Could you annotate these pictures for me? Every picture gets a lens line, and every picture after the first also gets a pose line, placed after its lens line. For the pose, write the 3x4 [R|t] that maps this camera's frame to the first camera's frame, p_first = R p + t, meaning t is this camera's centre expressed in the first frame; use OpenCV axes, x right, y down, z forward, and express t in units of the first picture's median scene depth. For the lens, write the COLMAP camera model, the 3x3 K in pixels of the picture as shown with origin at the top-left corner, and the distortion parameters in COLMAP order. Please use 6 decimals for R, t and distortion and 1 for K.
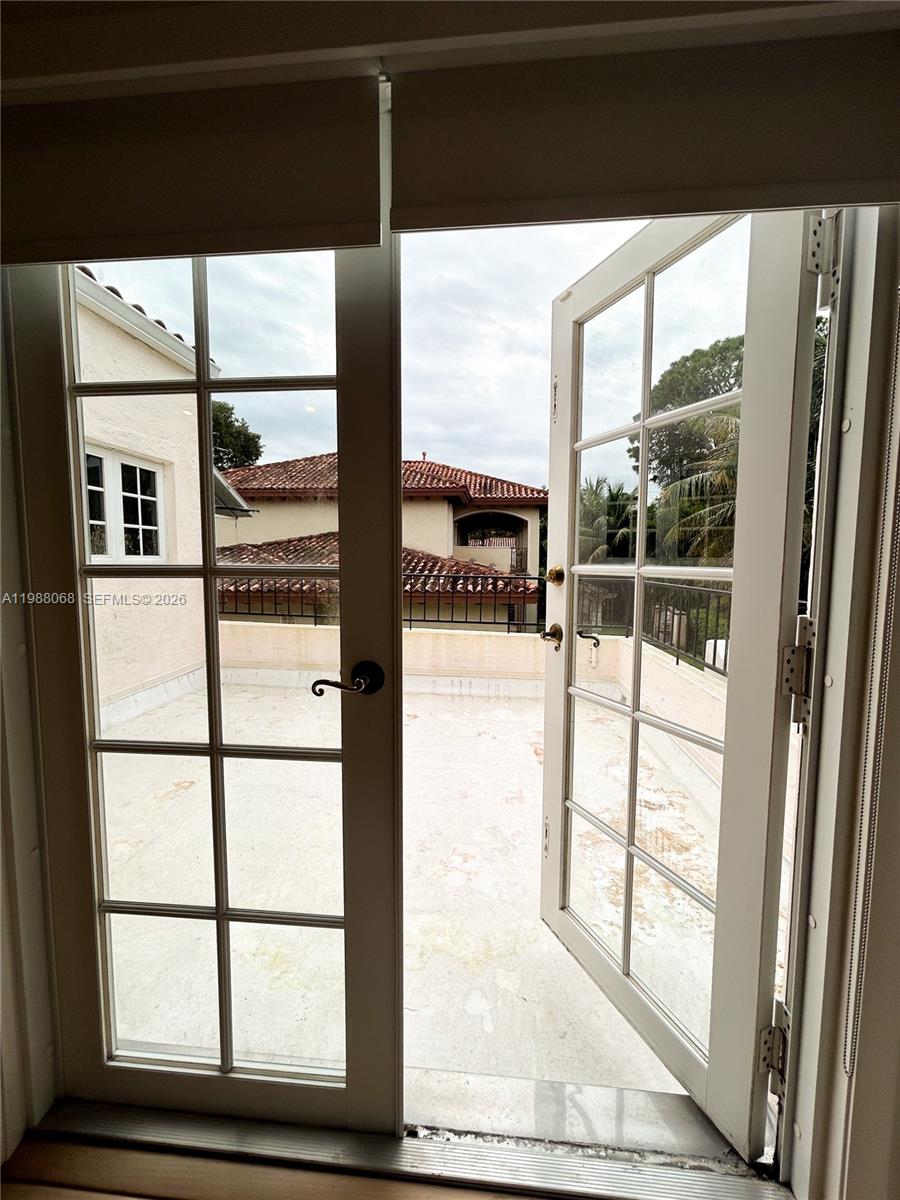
lens RADIAL K [[493.0, 0, 450.9], [0, 493.0, 603.0], [0, 0, 1]] dist [0.000427, -0.000029]
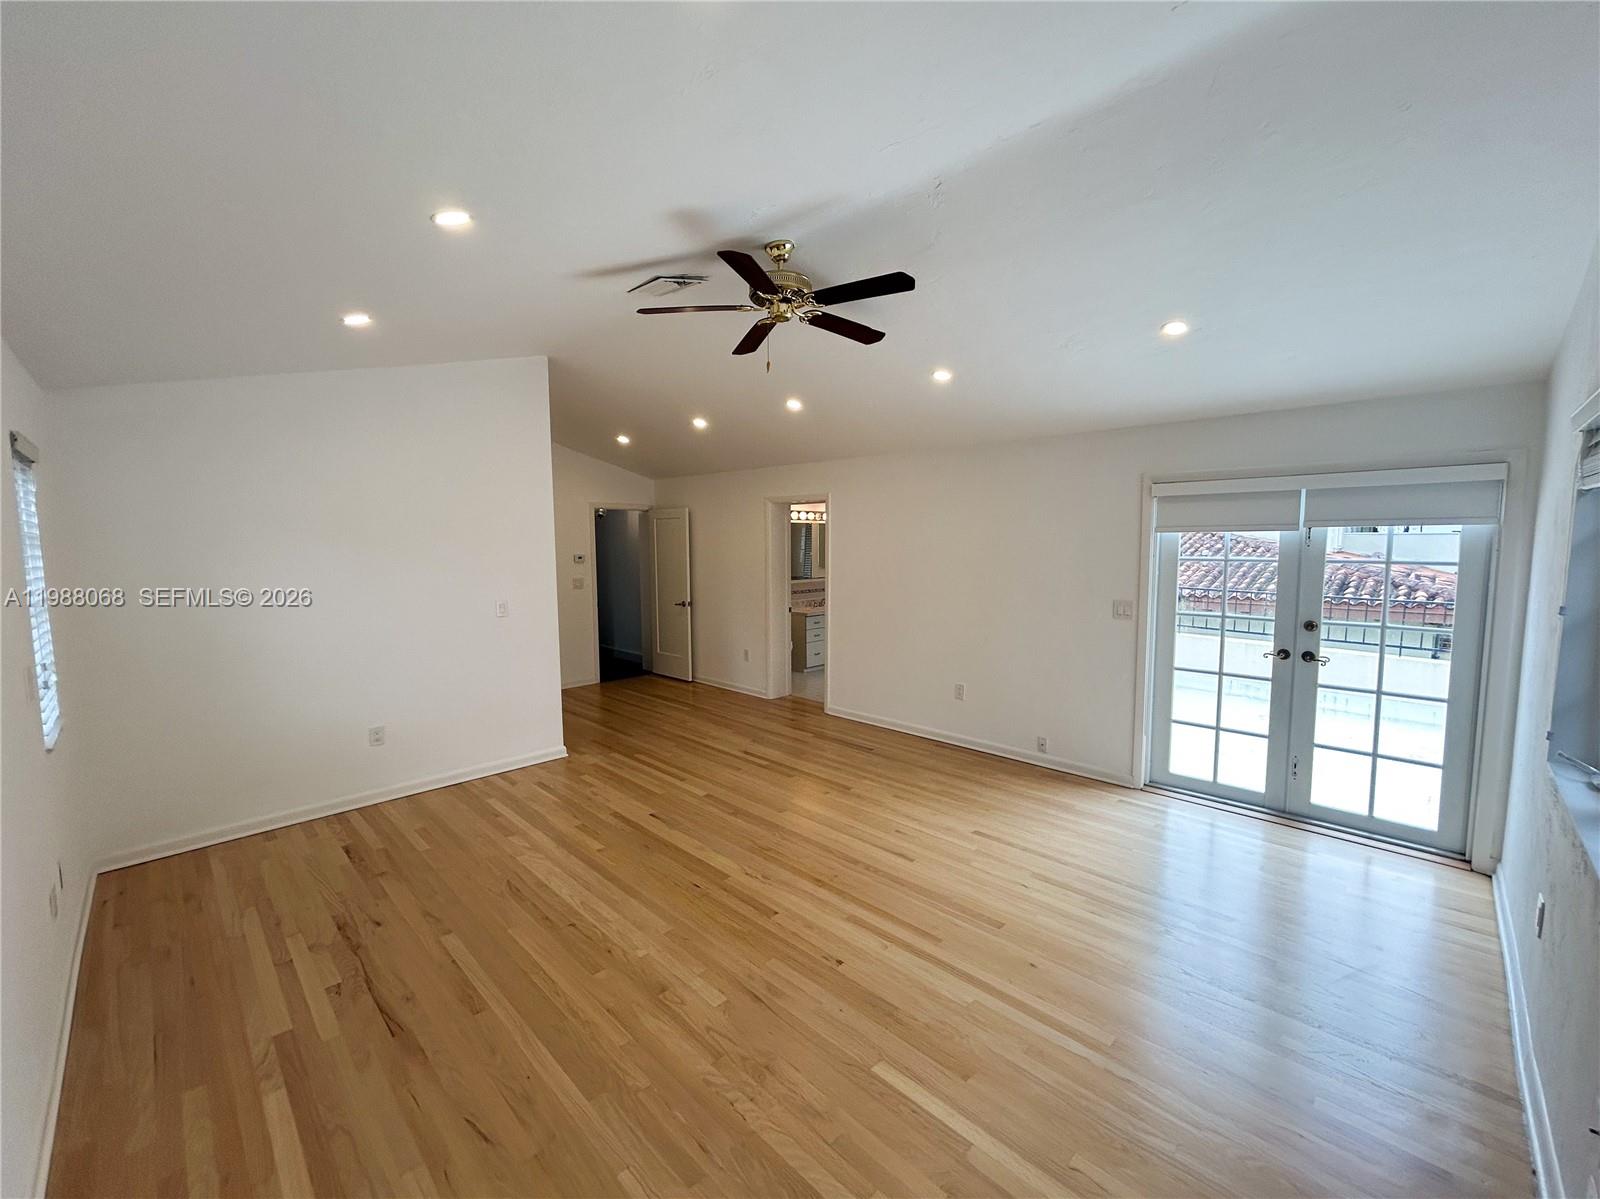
lens RADIAL K [[657.3, 0, 787.2], [0, 657.3, 602.5], [0, 0, 1]] dist [0.000427, -0.000029]
pose [[0.765117, 0.045258, -0.642299, 0.051880], [-0.039430, 0.998948, 0.023418, -0.096593], [0.642683, 0.007409, 0.766096, -2.731088]]
